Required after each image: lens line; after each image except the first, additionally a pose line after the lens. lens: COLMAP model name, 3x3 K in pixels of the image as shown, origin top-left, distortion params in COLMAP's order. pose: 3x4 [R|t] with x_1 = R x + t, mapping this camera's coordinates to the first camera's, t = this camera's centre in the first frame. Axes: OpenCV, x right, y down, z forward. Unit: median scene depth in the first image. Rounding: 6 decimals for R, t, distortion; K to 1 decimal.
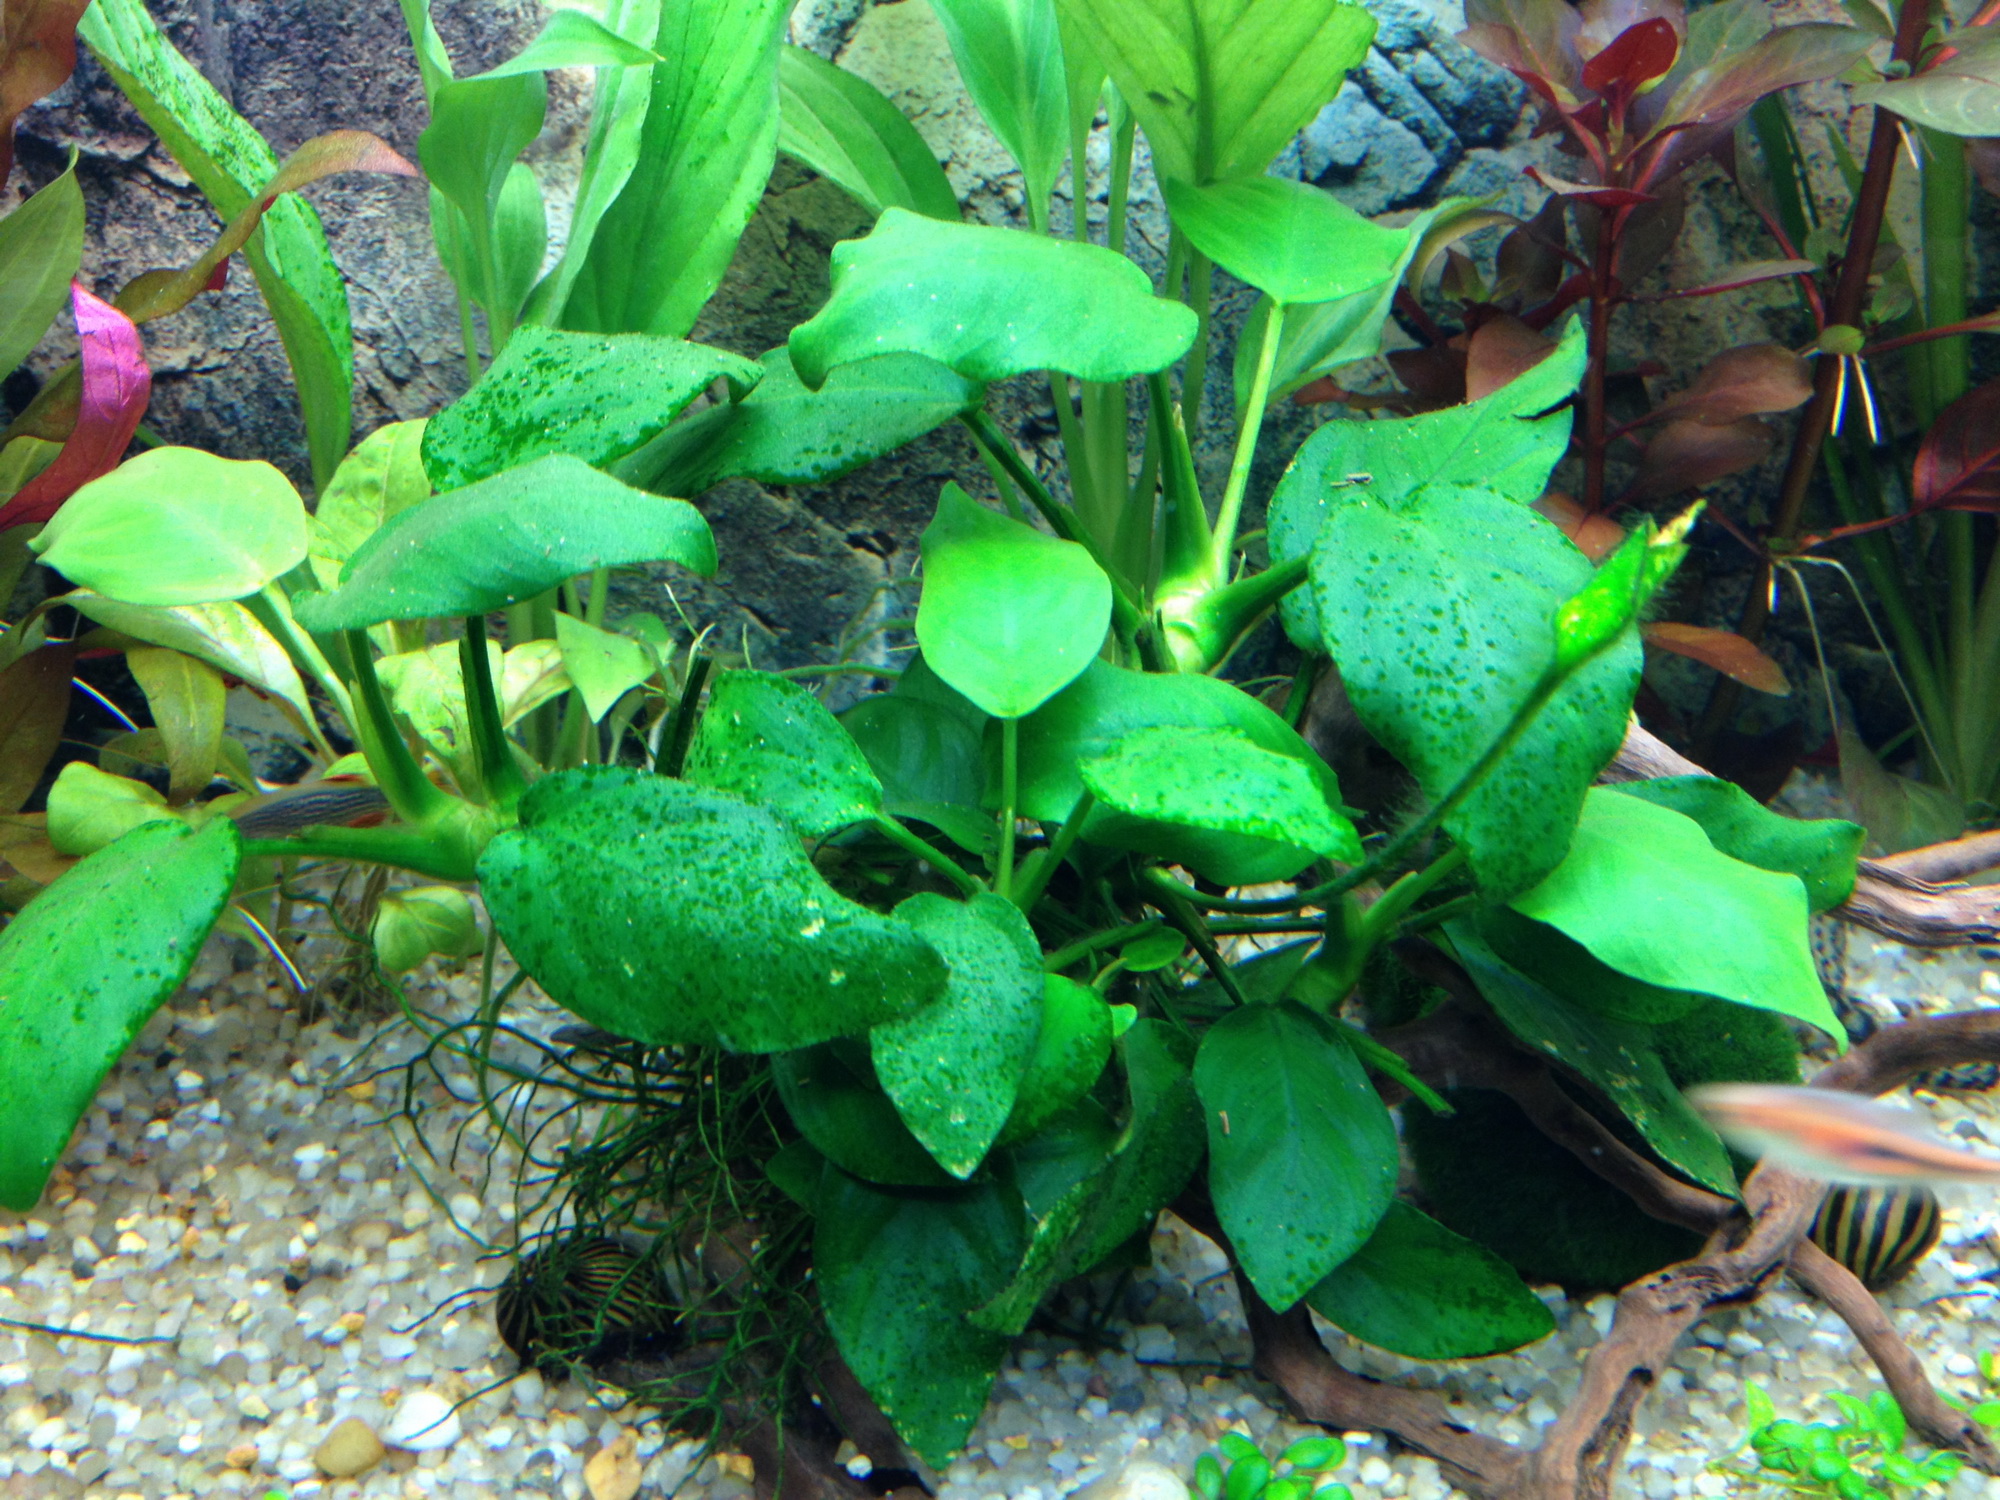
lens RADIAL K [[1878.6, 0, 946.2], [0, 1878.6, 759.0], [0, 0, 1]] dist [0.005850, 0.000000]
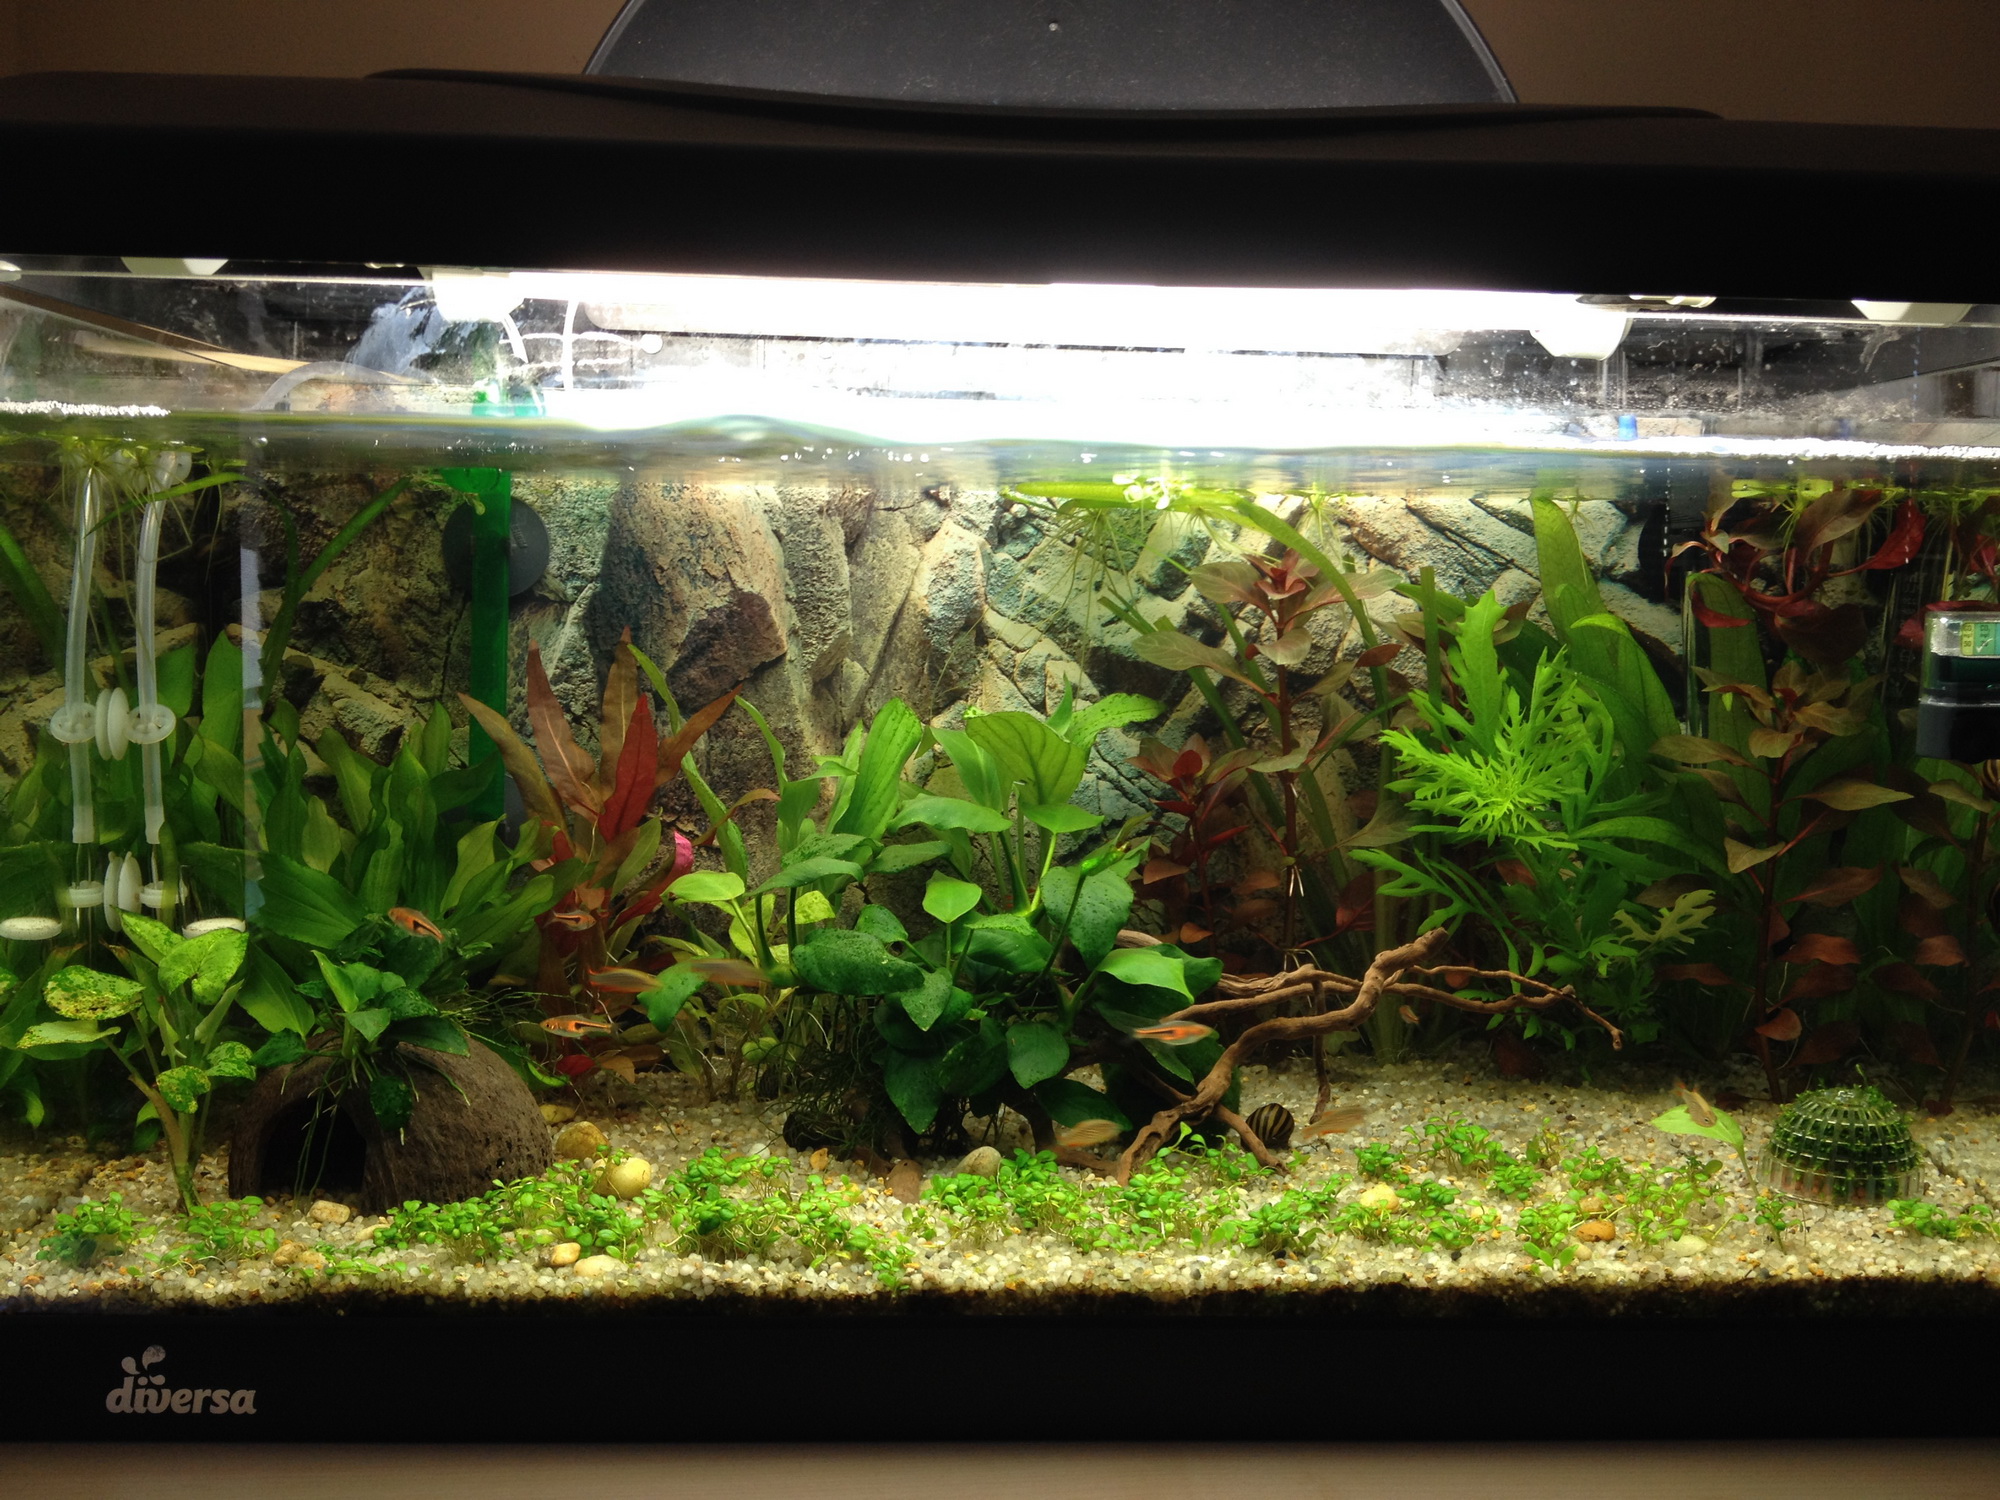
lens RADIAL K [[1878.6, 0, 991.7], [0, 1878.6, 736.5], [0, 0, 1]] dist [0.005850, 0.000000]
pose [[0.995831, -0.032741, -0.085135, 0.345267], [-0.012357, 0.876332, -0.481550, 1.102606], [0.090373, 0.480594, 0.872274, -1.766543]]
